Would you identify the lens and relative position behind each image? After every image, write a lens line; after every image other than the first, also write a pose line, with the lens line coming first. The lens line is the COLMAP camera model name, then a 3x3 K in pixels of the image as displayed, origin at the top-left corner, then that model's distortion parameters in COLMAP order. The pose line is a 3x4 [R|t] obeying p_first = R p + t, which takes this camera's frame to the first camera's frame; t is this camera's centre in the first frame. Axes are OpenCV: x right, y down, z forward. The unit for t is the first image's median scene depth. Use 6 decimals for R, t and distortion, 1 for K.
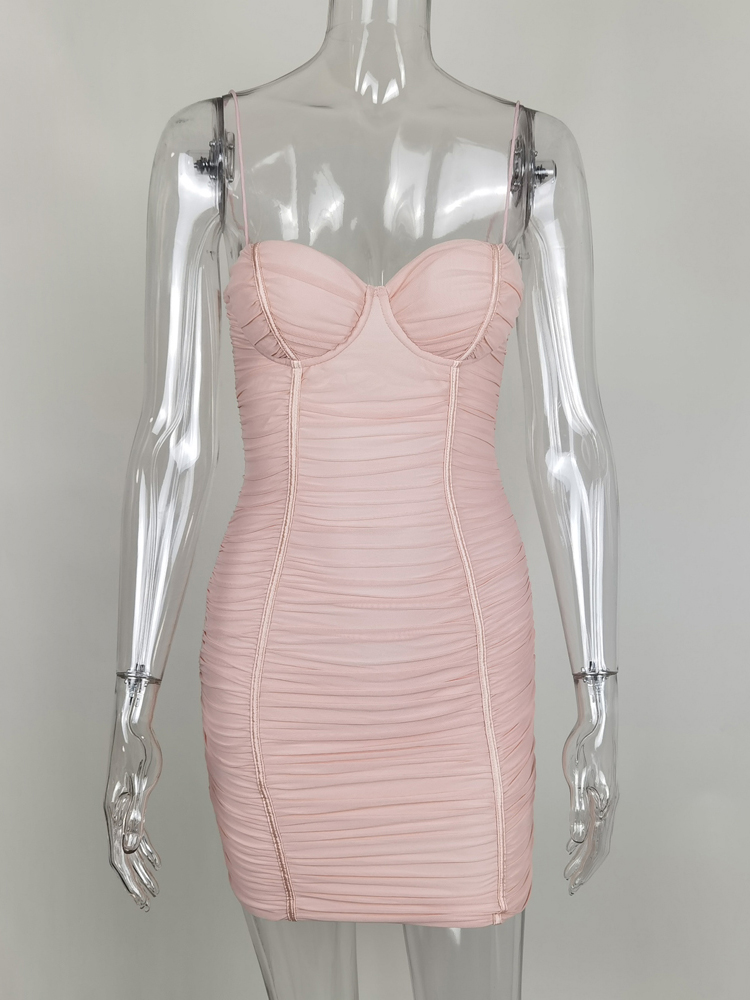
lens RADIAL K [[1002.9, 0, 393.3], [0, 1002.9, 501.4], [0, 0, 1]] dist [0.002402, -0.013471]
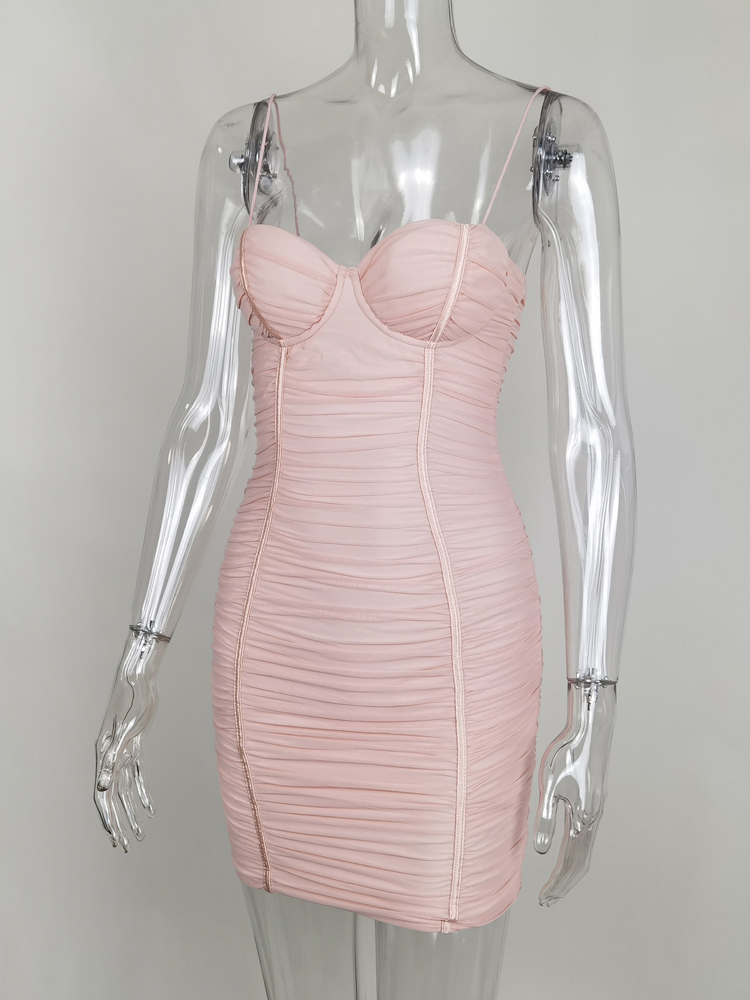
lens RADIAL K [[1001.1, 0, 376.0], [0, 1001.1, 465.1], [0, 0, 1]] dist [-0.007855, 0.003625]
pose [[0.944062, 0.054670, -0.325204, 0.326276], [-0.074912, 0.995934, -0.050042, 0.033136], [0.321146, 0.071605, 0.944319, 0.053165]]
